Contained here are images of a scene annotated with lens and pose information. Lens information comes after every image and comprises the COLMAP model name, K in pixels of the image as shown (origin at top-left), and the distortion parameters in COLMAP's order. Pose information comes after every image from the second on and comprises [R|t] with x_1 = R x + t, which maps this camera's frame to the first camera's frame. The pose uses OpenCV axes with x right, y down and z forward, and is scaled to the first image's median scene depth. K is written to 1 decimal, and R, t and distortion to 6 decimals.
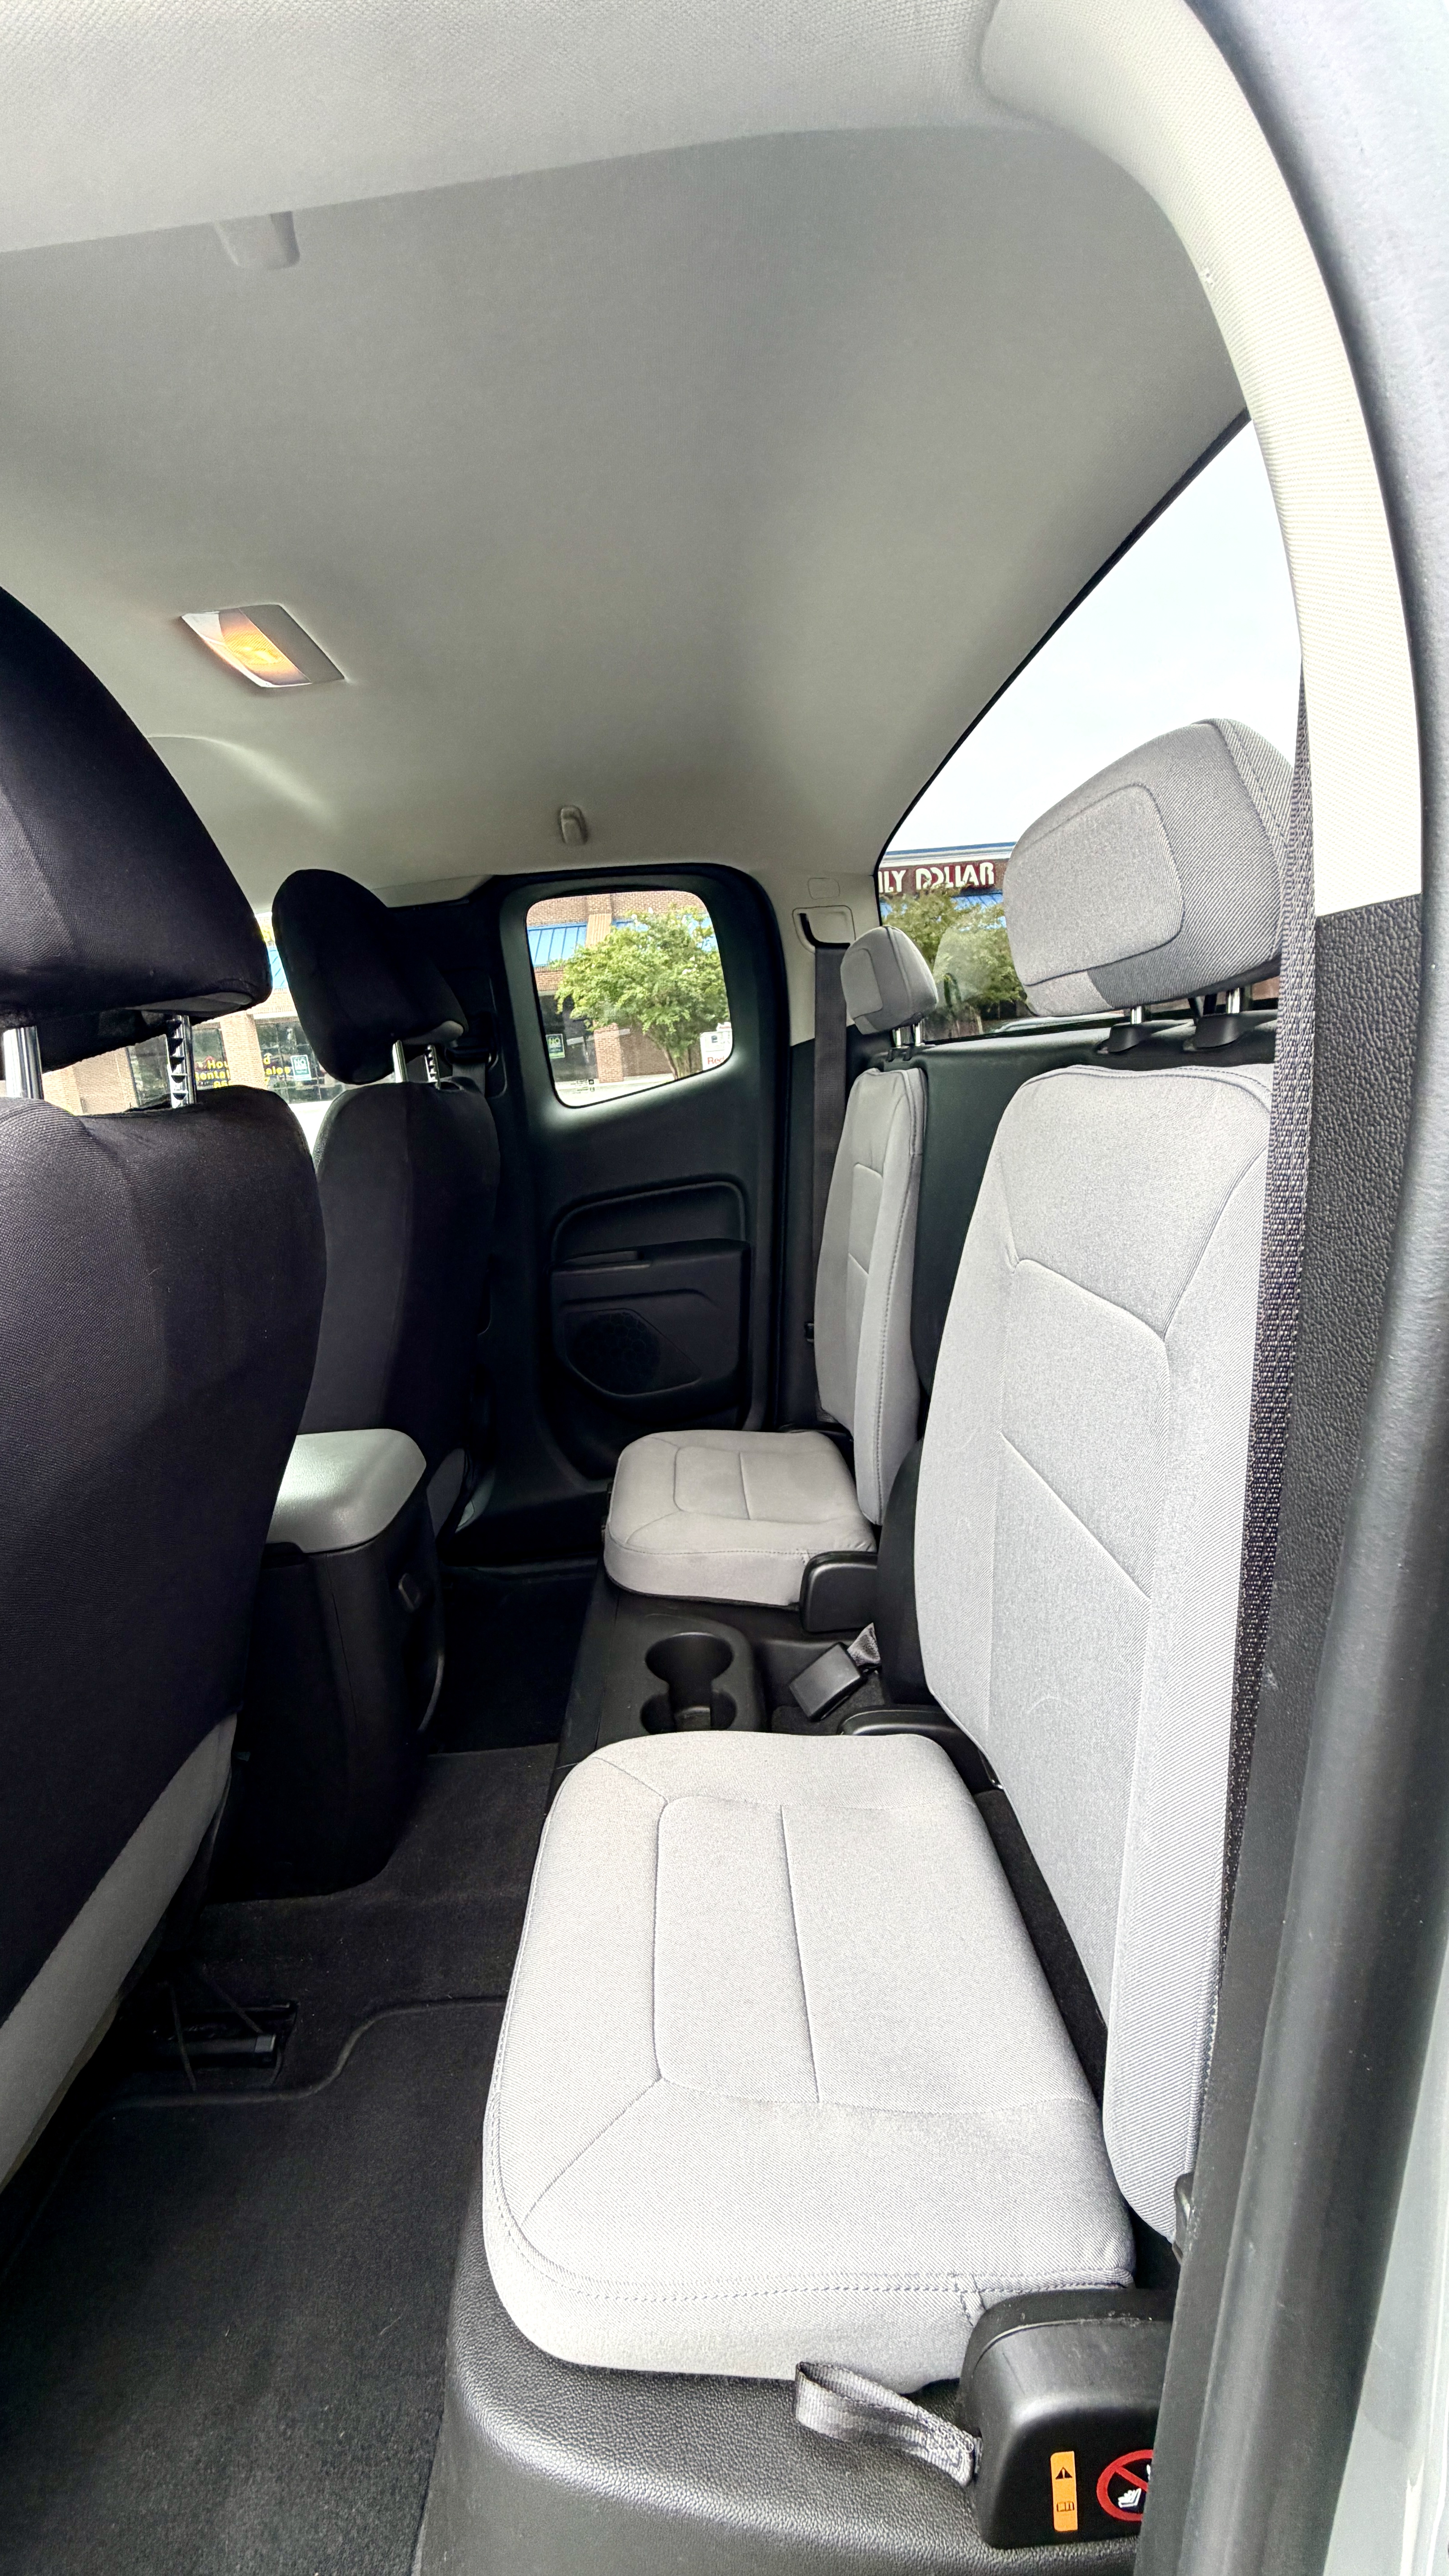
lens RADIAL K [[1019.1, 0, 731.1], [0, 1019.1, 1288.2], [0, 0, 1]] dist [-0.003404, -0.000012]
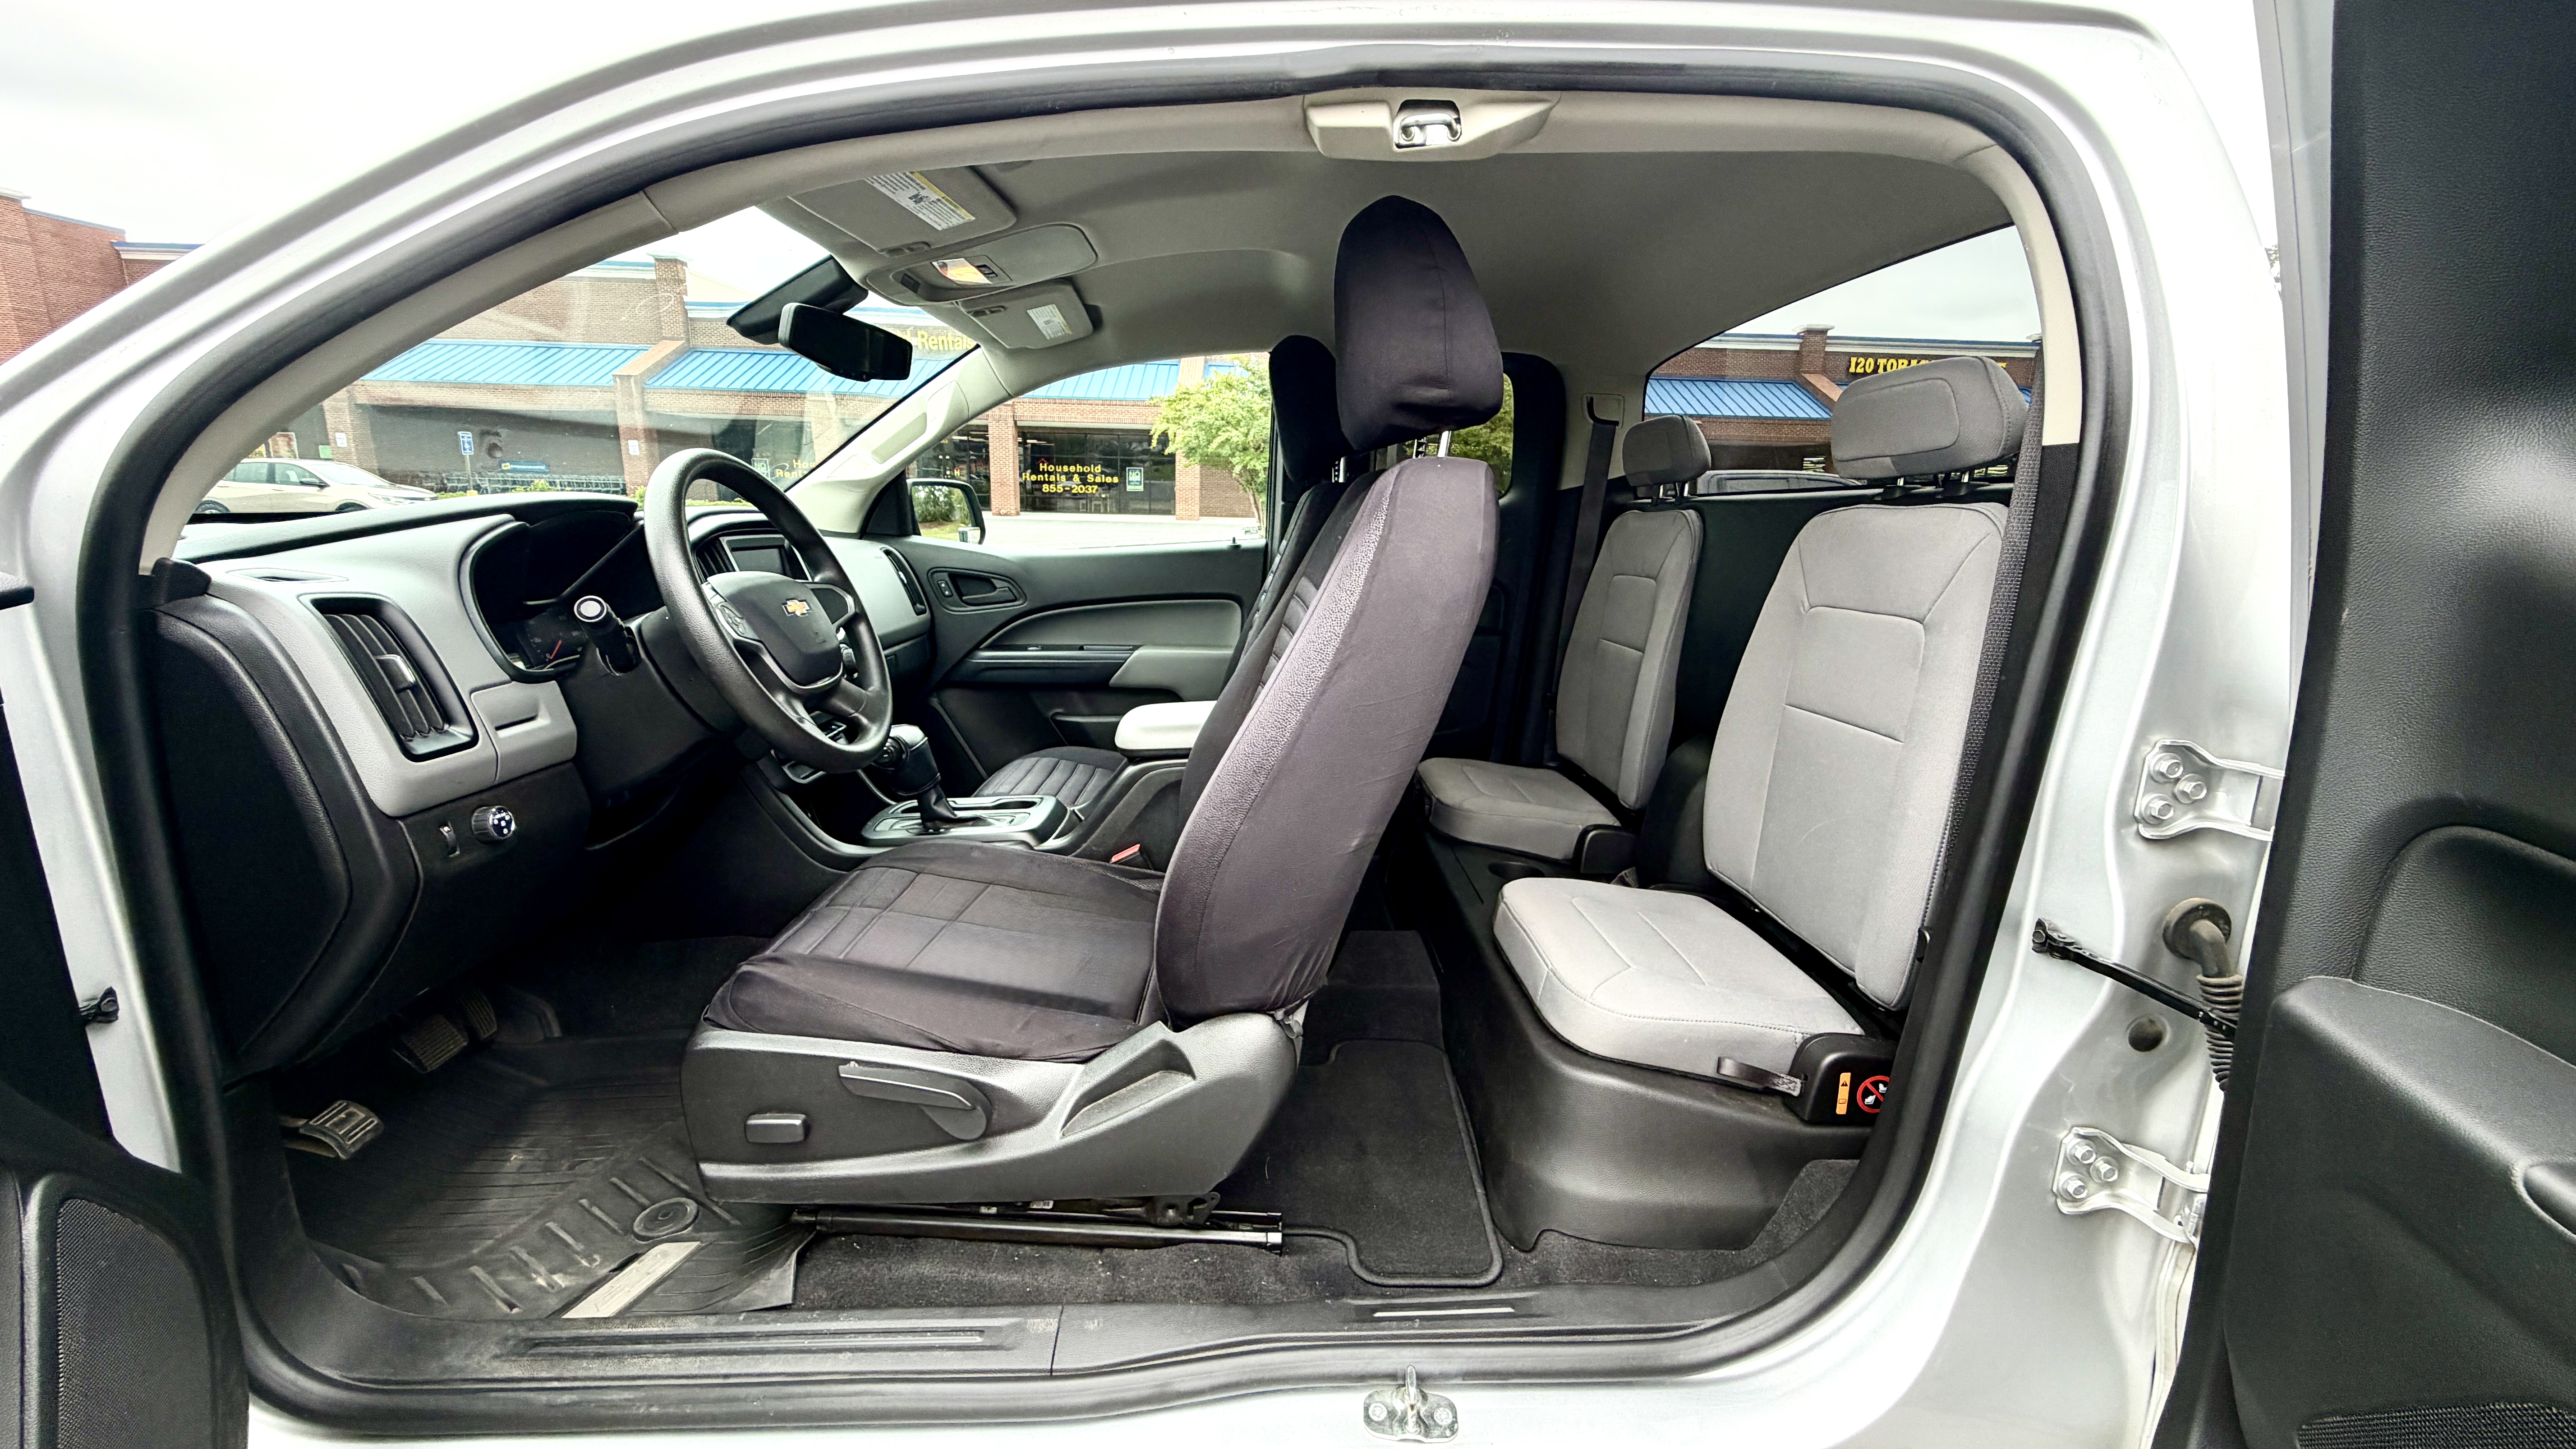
lens RADIAL K [[1019.1, 0, 1284.8], [0, 1019.1, 740.8], [0, 0, 1]] dist [-0.003404, -0.000012]
pose [[0.994496, 0.103459, 0.016534, -0.398435], [-0.103462, 0.994633, -0.000633, 0.184461], [-0.016511, -0.001082, 0.999863, -0.493102]]
